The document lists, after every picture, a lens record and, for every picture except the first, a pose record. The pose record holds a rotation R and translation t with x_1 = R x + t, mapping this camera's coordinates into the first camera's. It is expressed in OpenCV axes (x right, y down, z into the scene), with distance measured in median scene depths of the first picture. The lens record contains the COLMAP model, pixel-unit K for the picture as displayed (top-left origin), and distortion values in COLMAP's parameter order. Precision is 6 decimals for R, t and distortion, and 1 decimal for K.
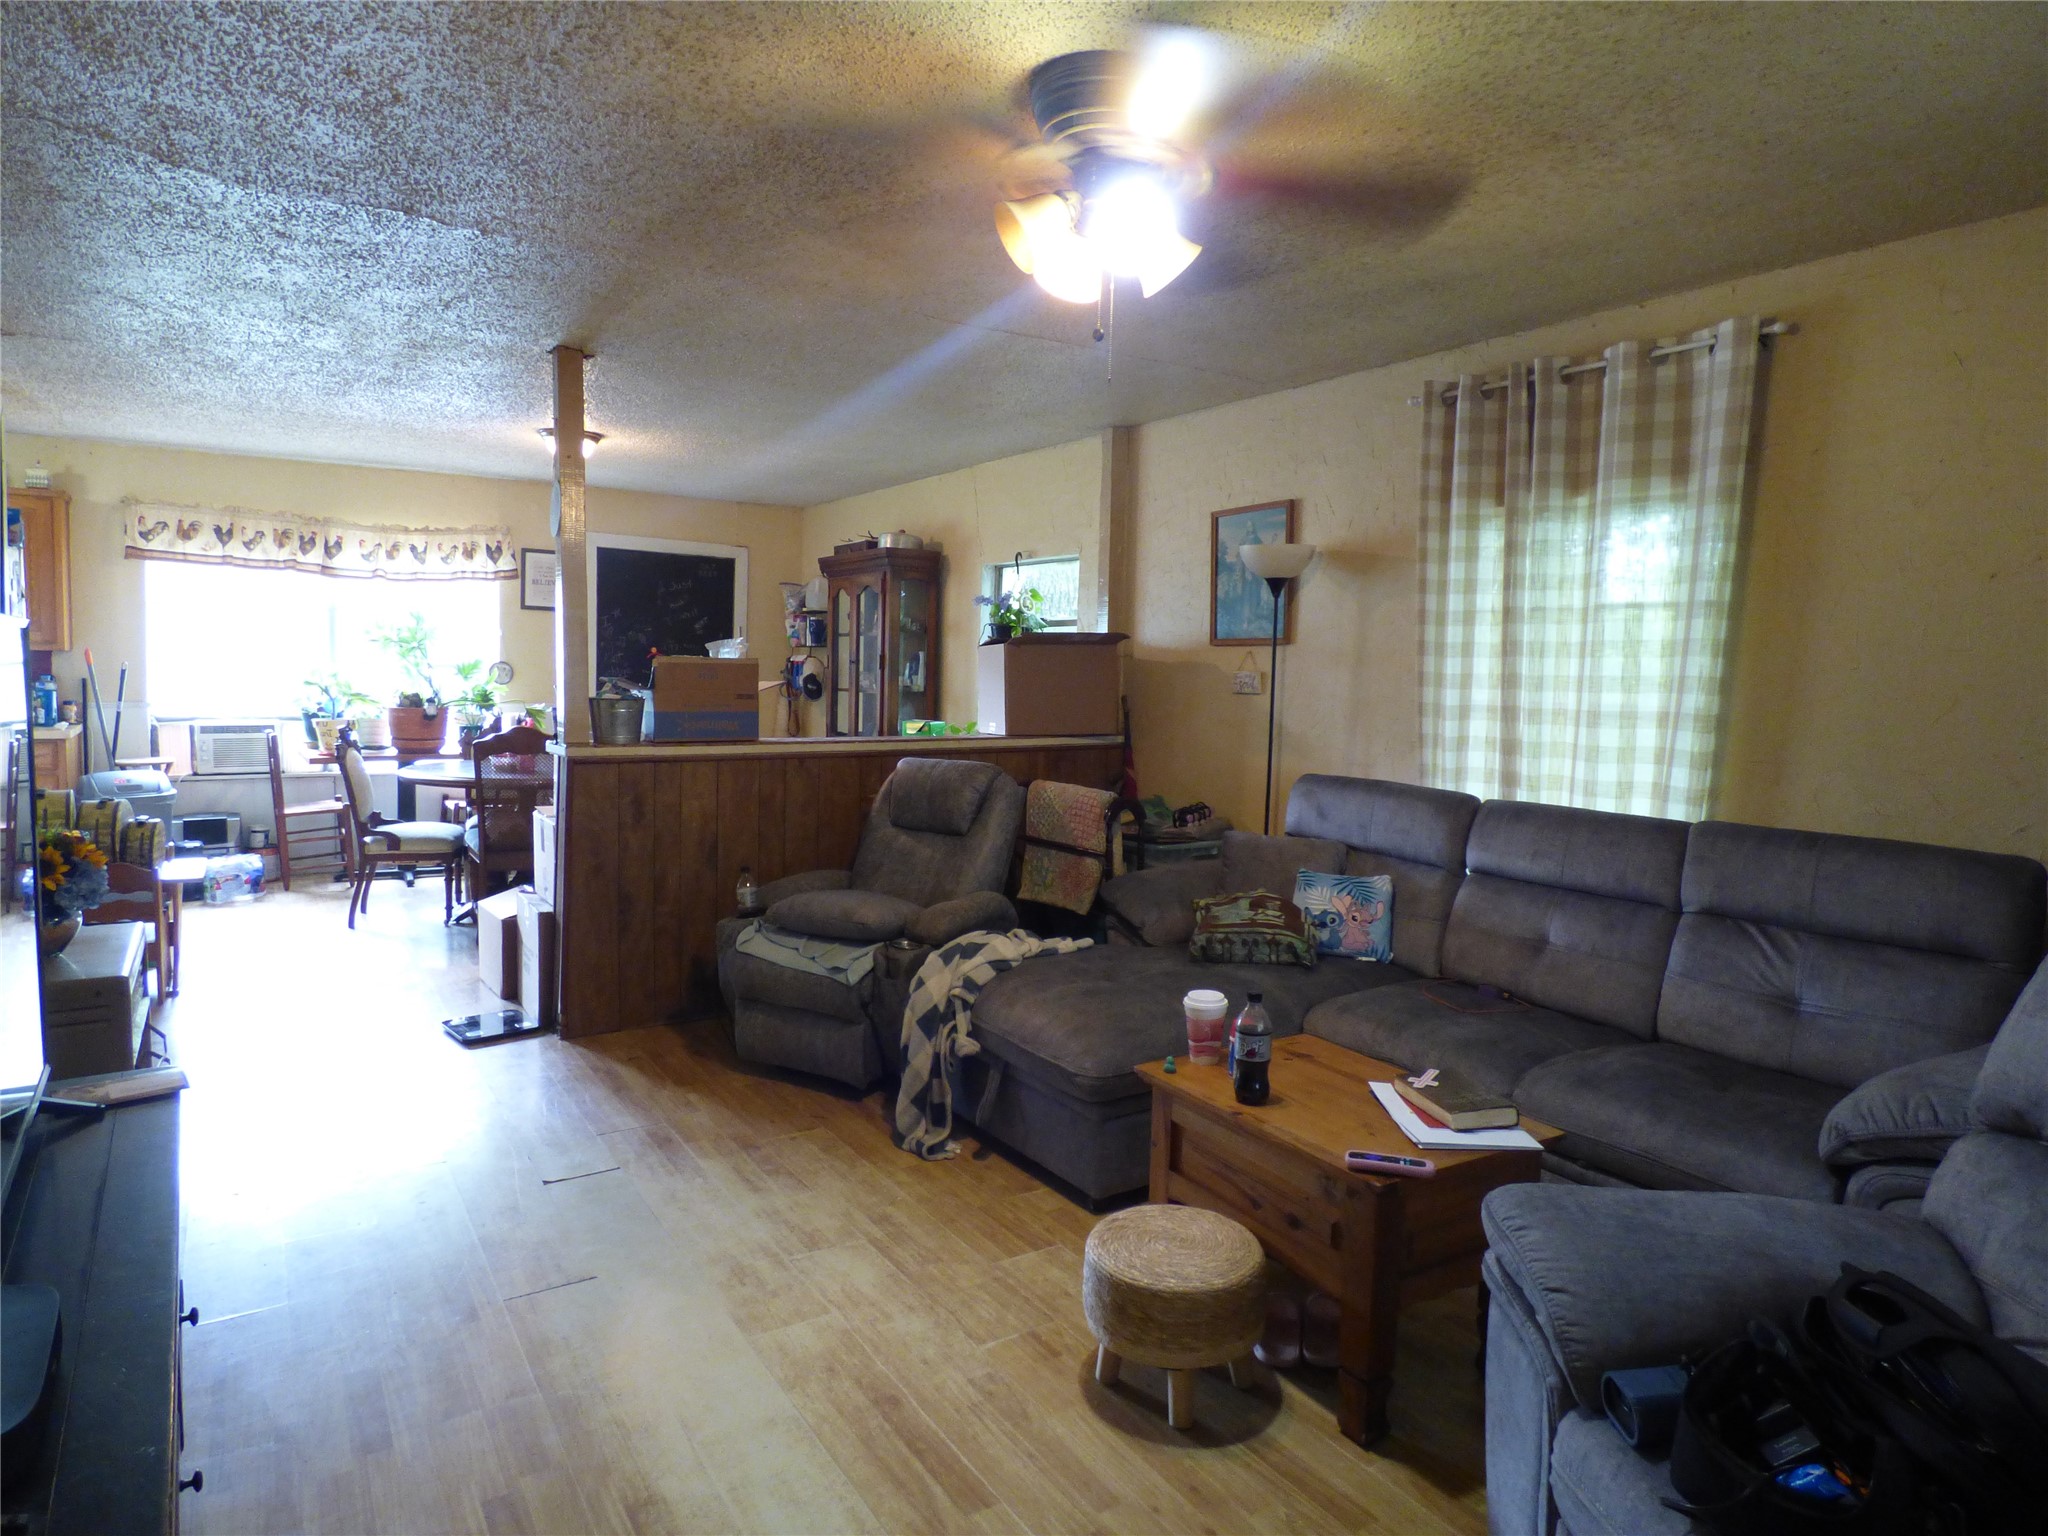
lens RADIAL K [[1233.0, 0, 1020.2], [0, 1233.0, 762.6], [0, 0, 1]] dist [-0.005824, -0.004433]
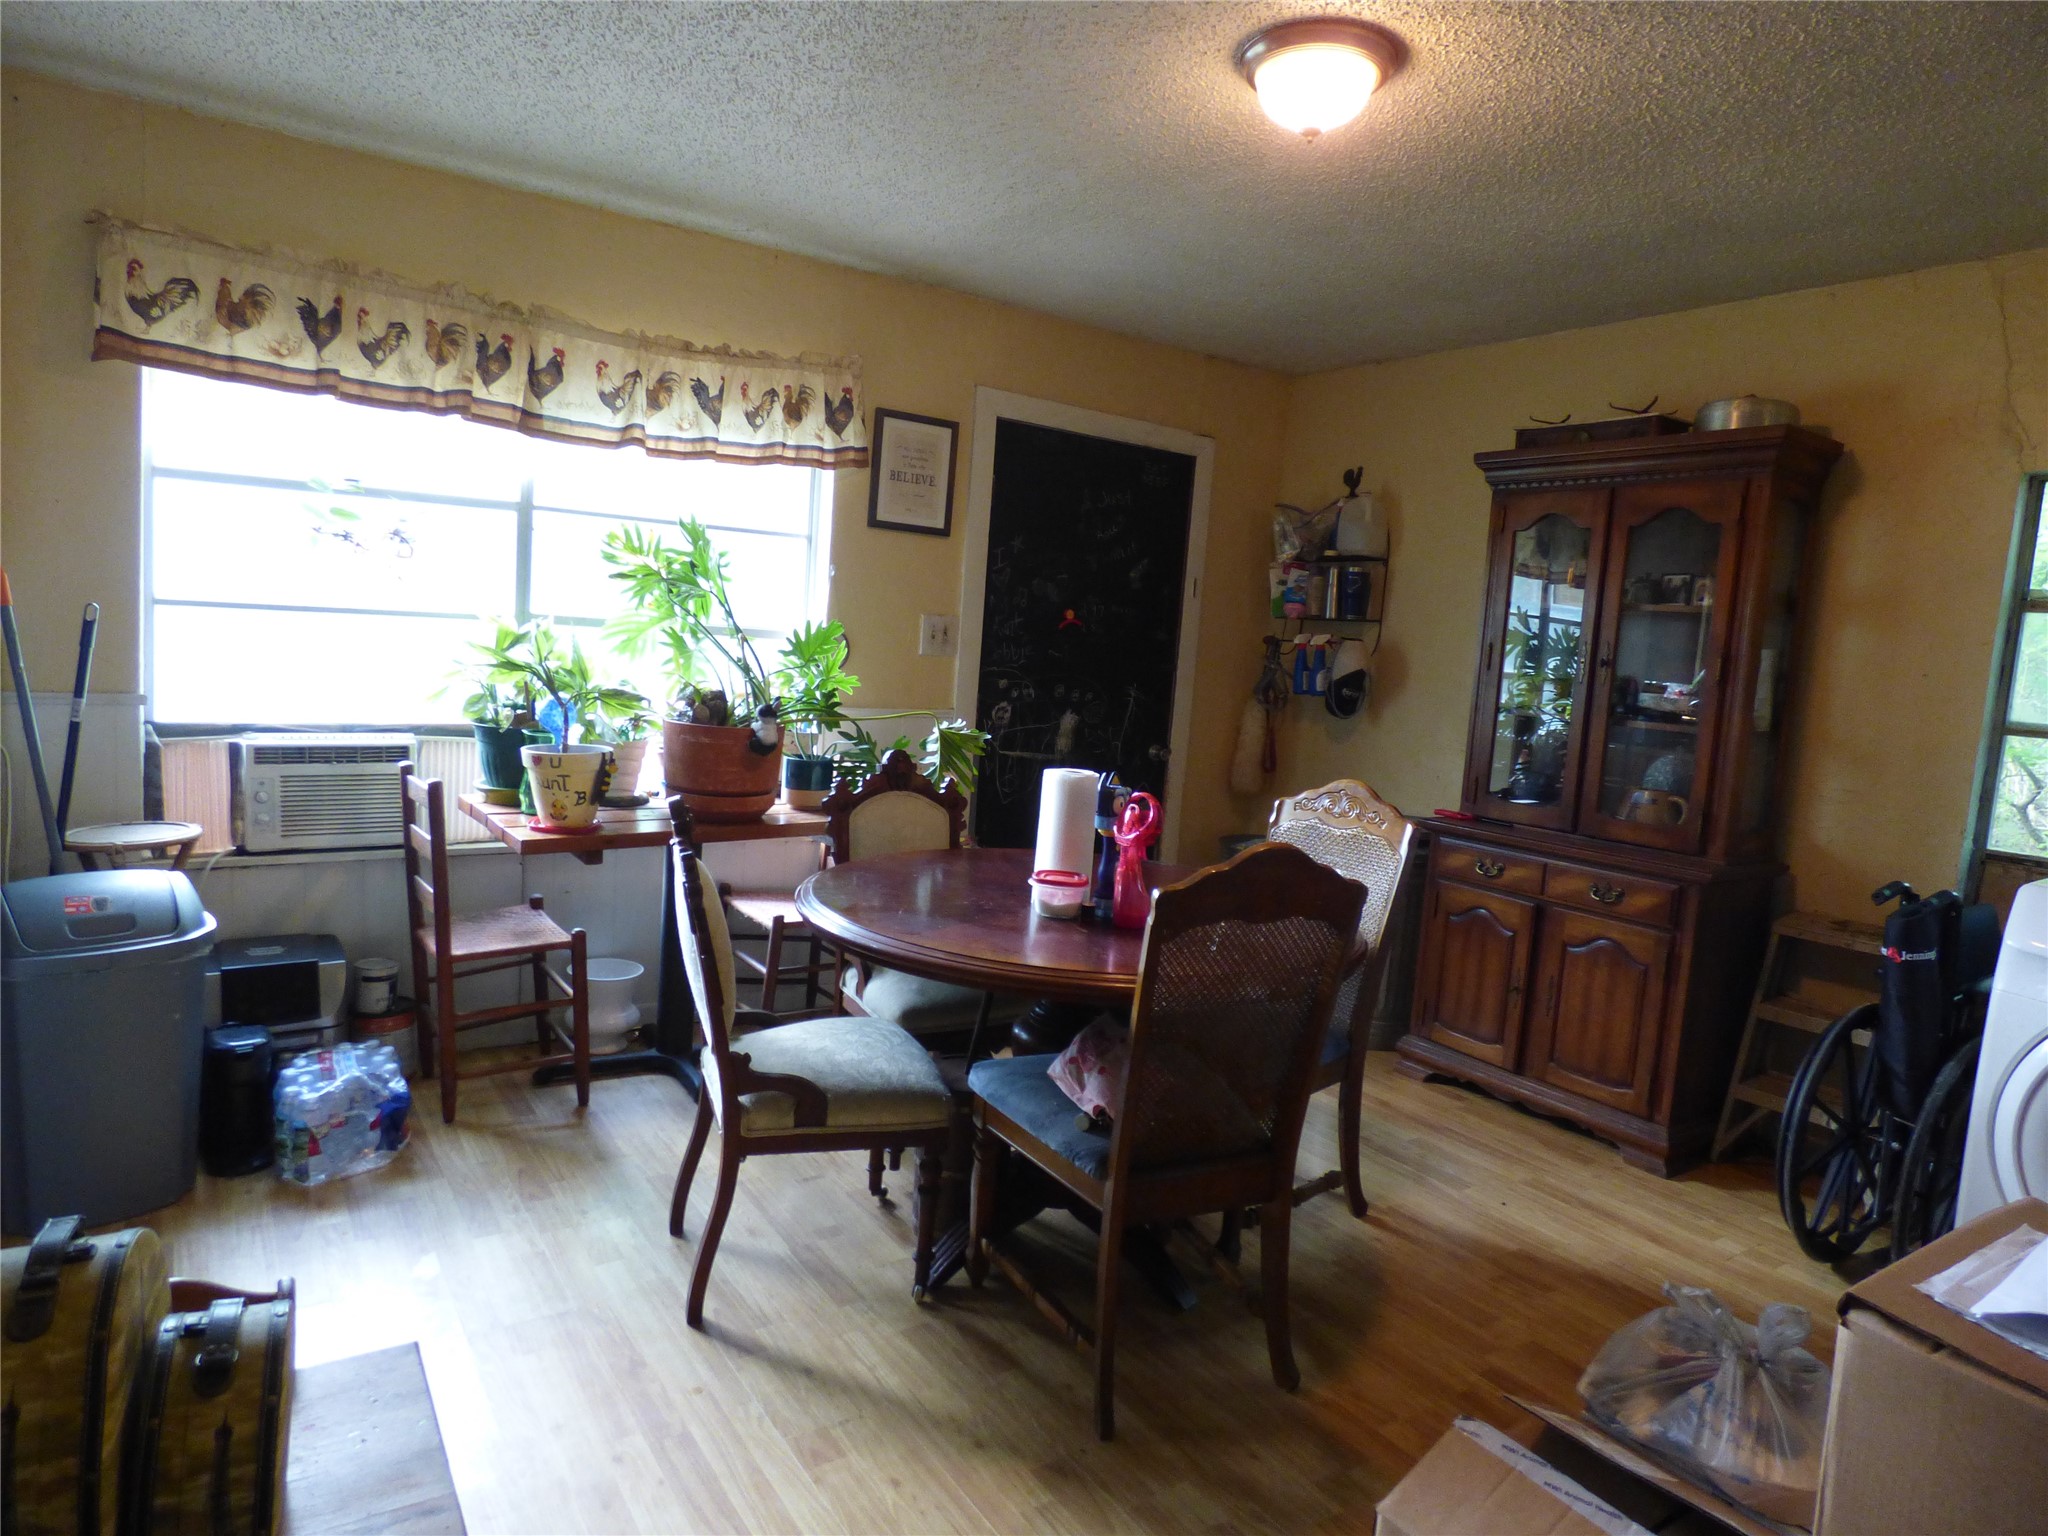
lens RADIAL K [[1233.0, 0, 1018.7], [0, 1233.0, 764.6], [0, 0, 1]] dist [-0.005824, -0.004433]
pose [[0.998593, 0.038463, 0.036515, -0.393092], [-0.039742, 0.998598, 0.034961, -0.049968], [-0.035119, -0.036363, 0.998721, 0.524316]]
